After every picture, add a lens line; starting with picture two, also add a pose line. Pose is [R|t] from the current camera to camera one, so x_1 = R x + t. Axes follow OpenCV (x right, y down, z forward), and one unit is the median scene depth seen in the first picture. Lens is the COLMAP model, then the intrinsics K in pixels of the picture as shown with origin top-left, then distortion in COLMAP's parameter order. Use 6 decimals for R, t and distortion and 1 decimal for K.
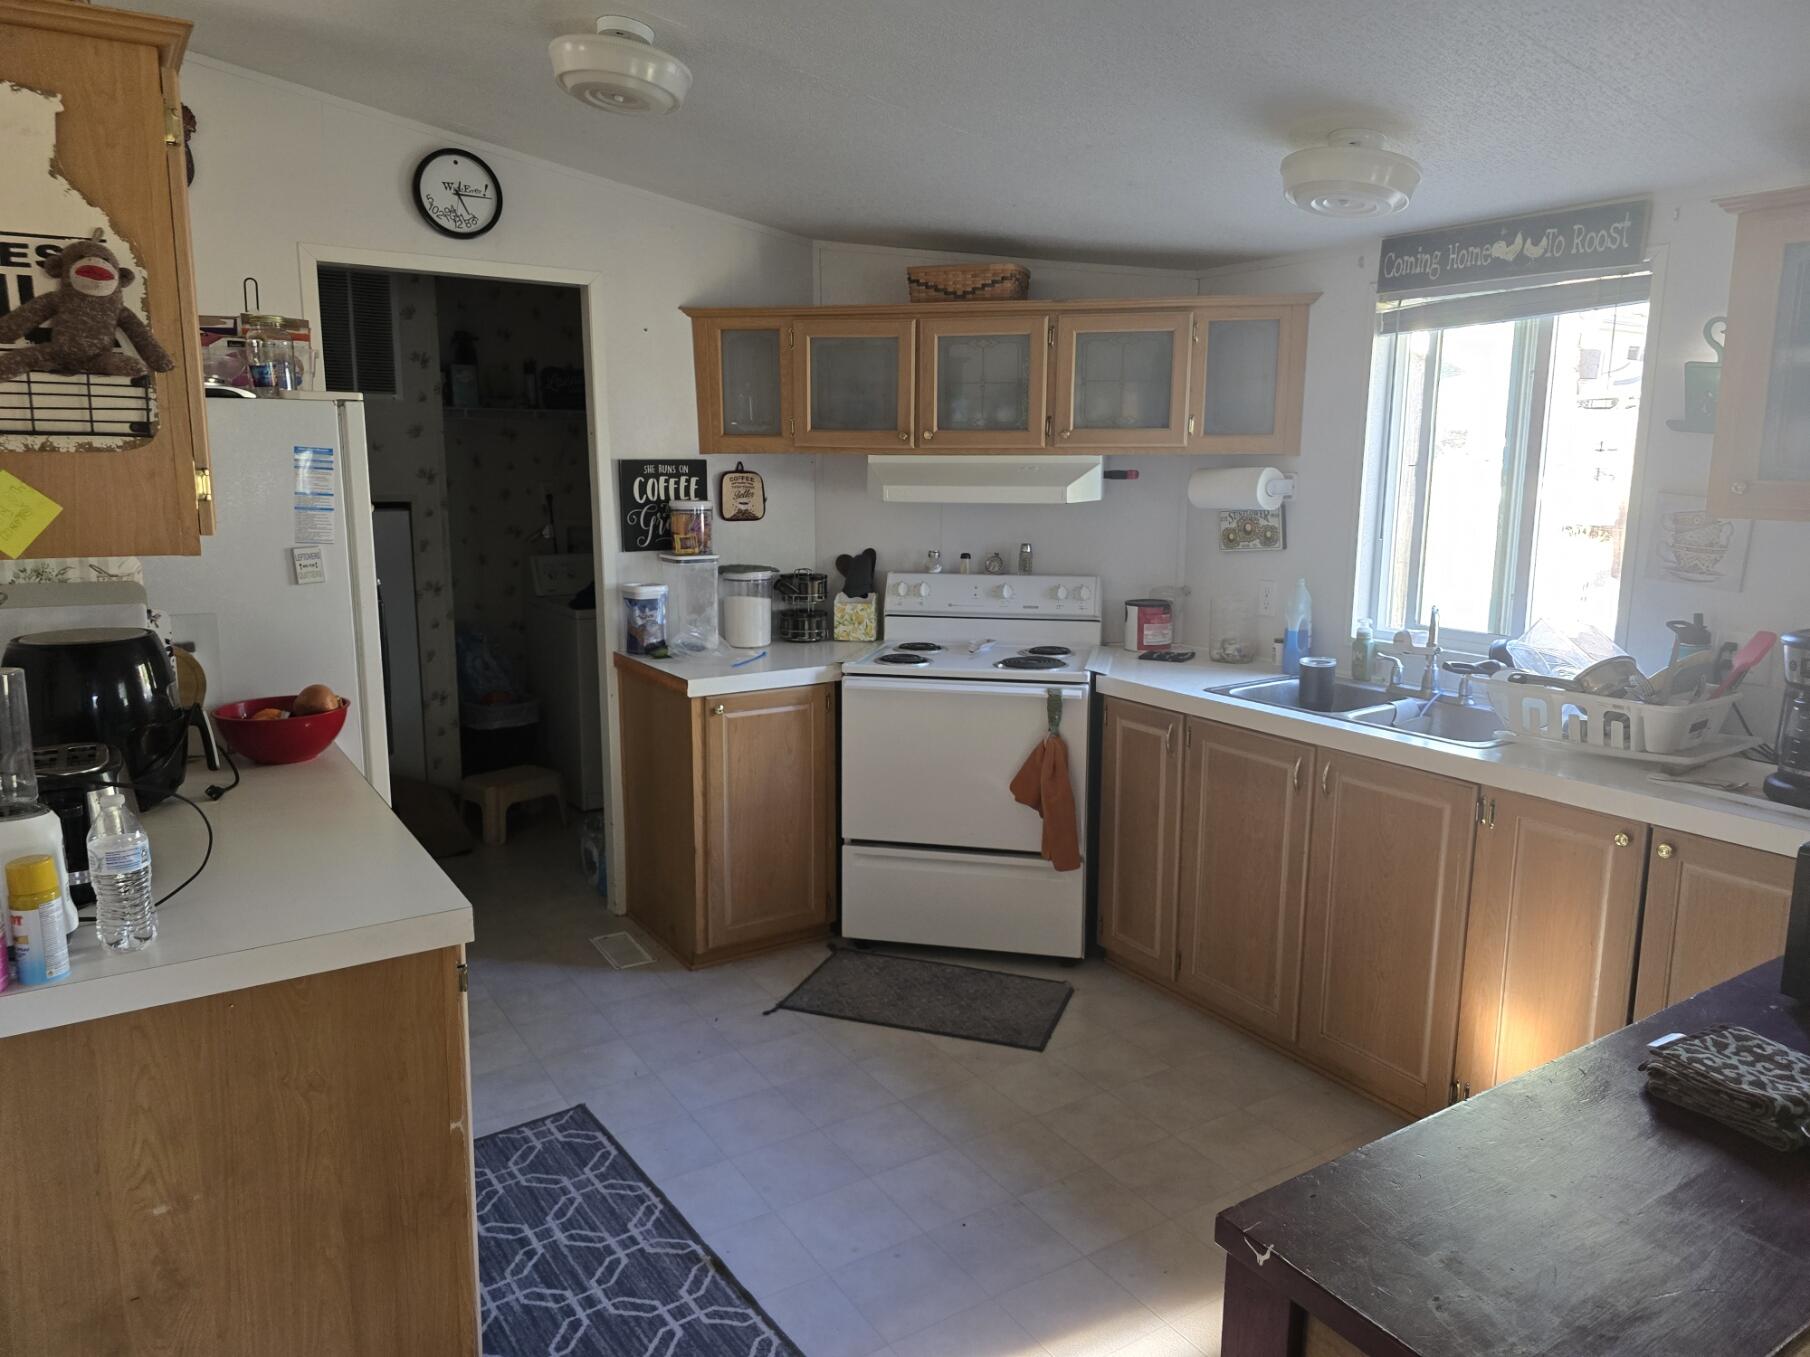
lens RADIAL K [[1282.6, 0, 901.2], [0, 1282.6, 678.2], [0, 0, 1]] dist [0.044838, -0.027729]
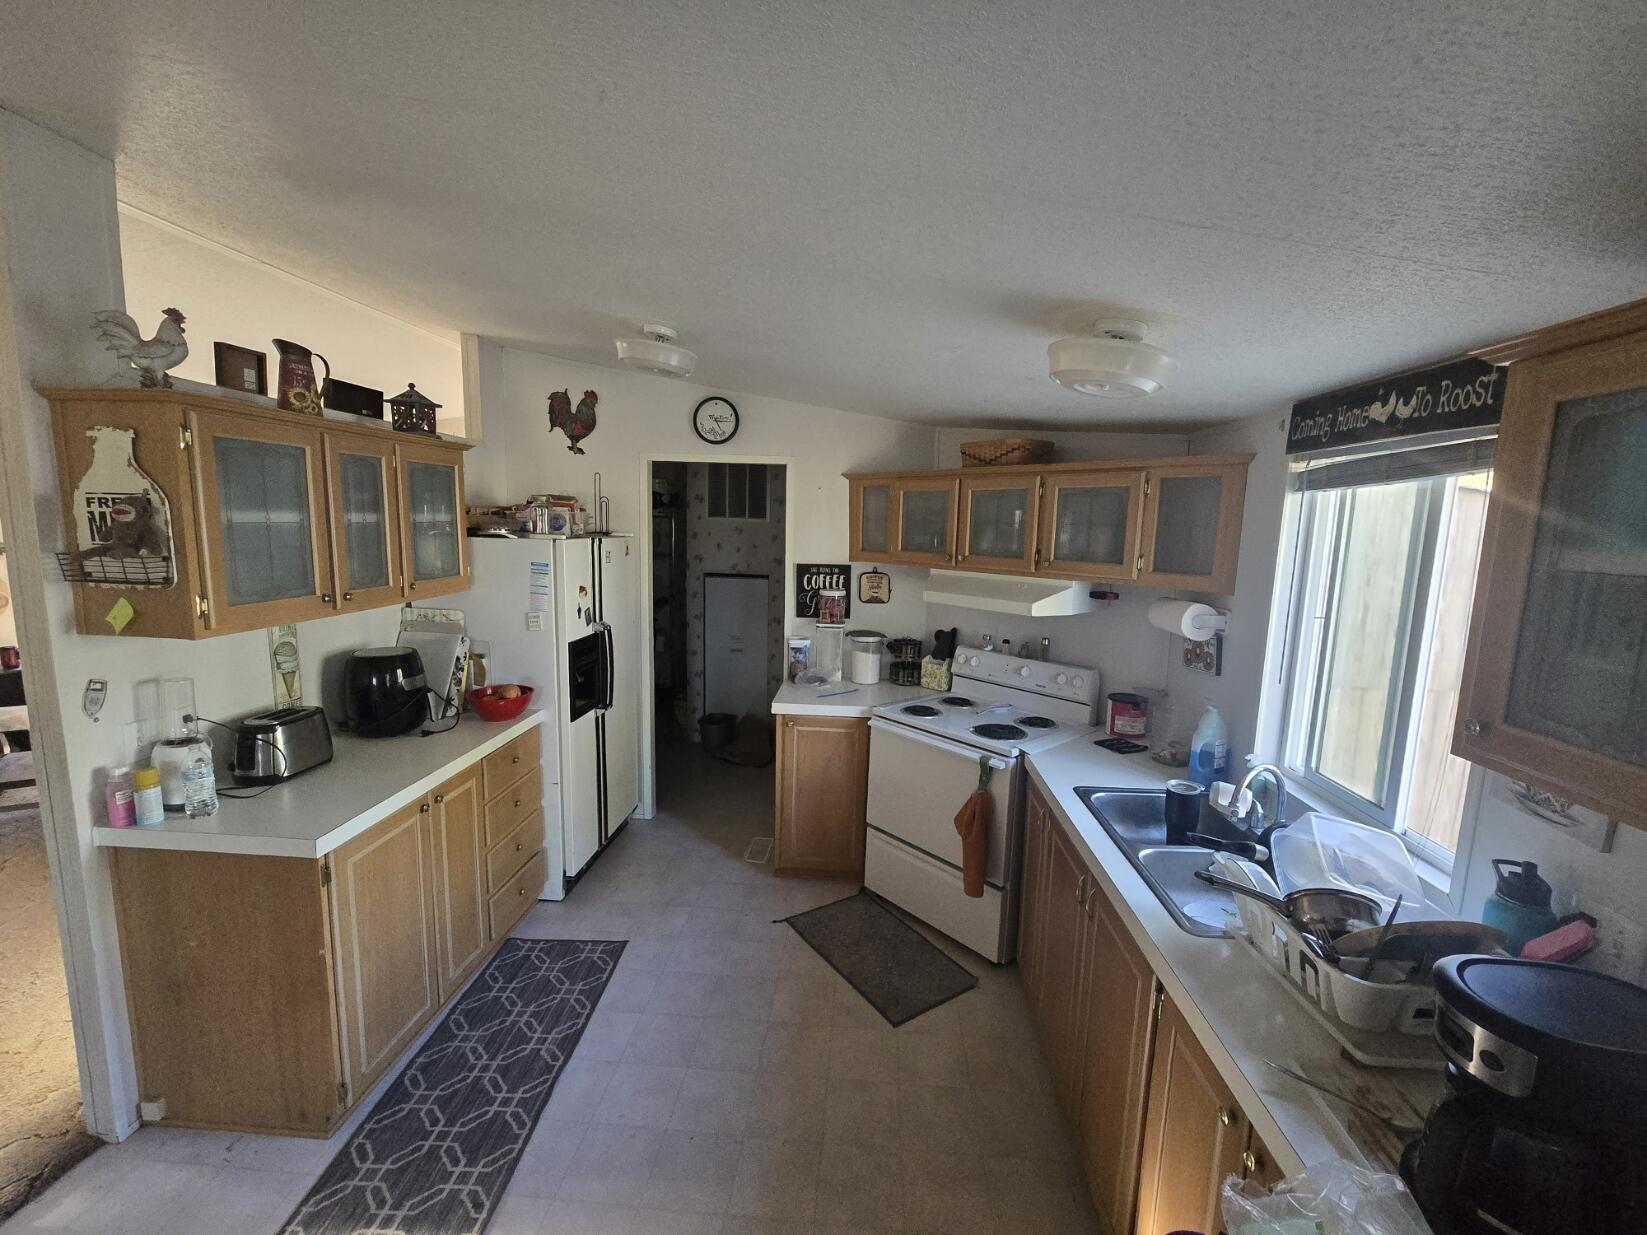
lens RADIAL K [[691.2, 0, 824.2], [0, 691.2, 618.4], [0, 0, 1]] dist [-0.013990, 0.001077]
pose [[0.796061, 0.099394, -0.596999, 0.378532], [-0.123698, 0.992320, 0.000268, -0.107160], [0.592441, 0.073634, 0.802242, 0.305378]]
